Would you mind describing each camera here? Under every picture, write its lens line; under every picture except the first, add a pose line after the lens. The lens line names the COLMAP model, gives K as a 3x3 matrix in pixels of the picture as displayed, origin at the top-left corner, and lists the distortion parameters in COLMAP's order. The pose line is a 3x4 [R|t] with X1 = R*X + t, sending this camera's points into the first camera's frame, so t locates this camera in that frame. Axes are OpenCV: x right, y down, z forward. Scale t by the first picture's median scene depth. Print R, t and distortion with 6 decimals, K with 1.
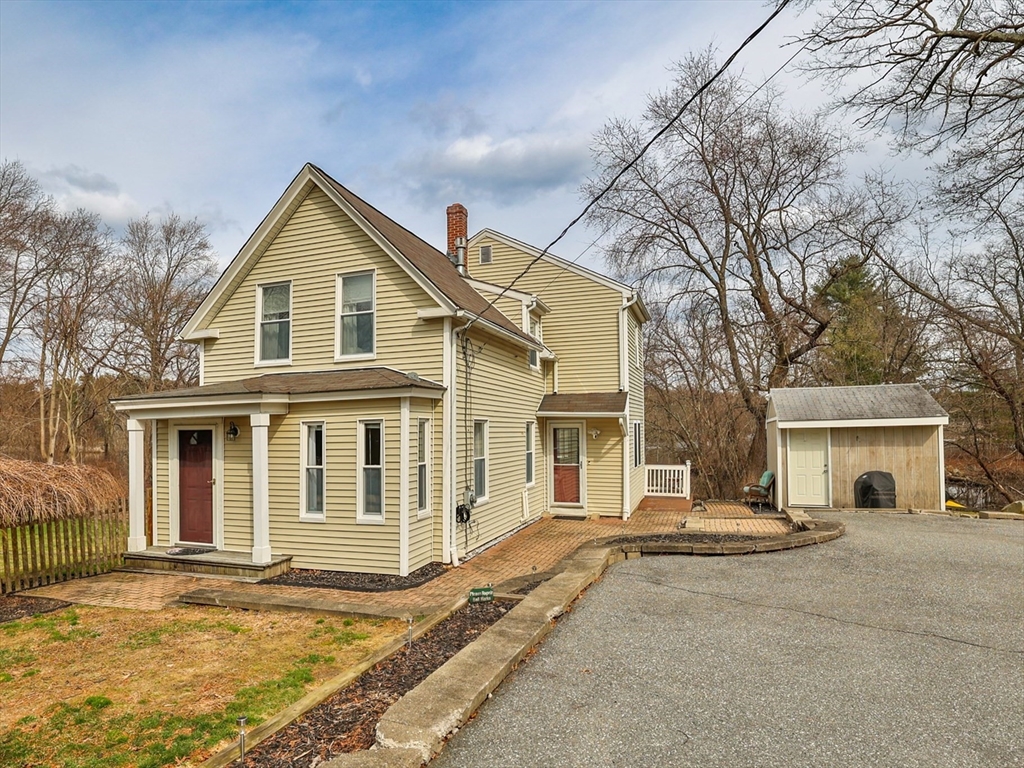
lens RADIAL K [[627.1, 0, 510.6], [0, 627.1, 418.5], [0, 0, 1]] dist [-0.035236, 0.003036]
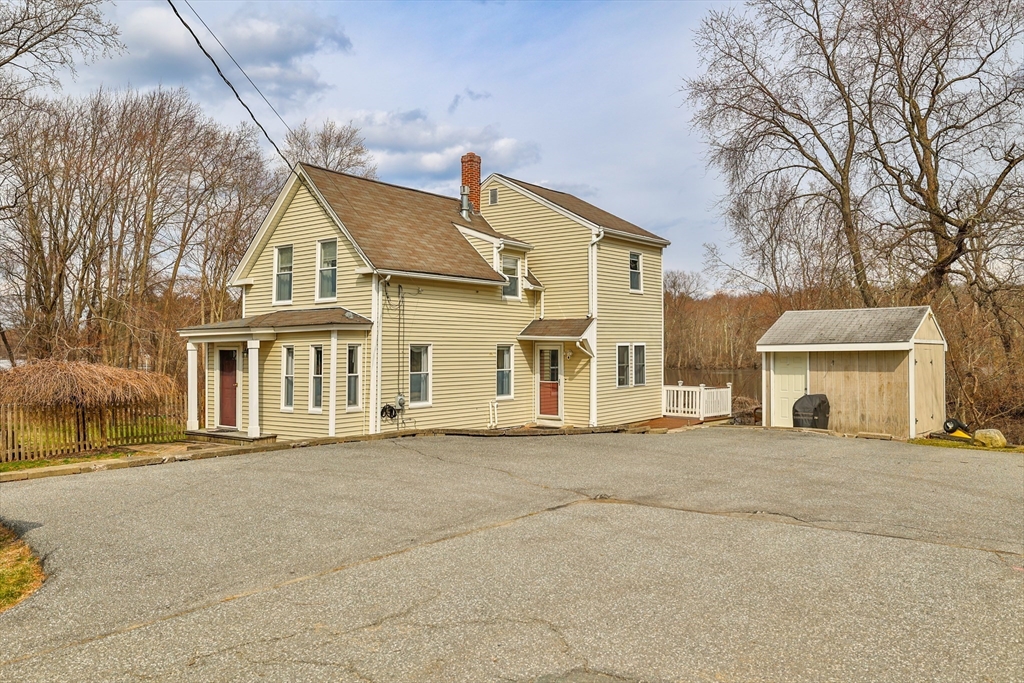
lens RADIAL K [[774.7, 0, 512.0], [0, 774.7, 341.5], [0, 0, 1]] dist [0.009298, 0.001181]
pose [[0.954882, 0.005898, -0.296927, 0.641697], [-0.002329, 0.999921, 0.012372, -0.024764], [0.296976, -0.011122, 0.954820, -0.527653]]
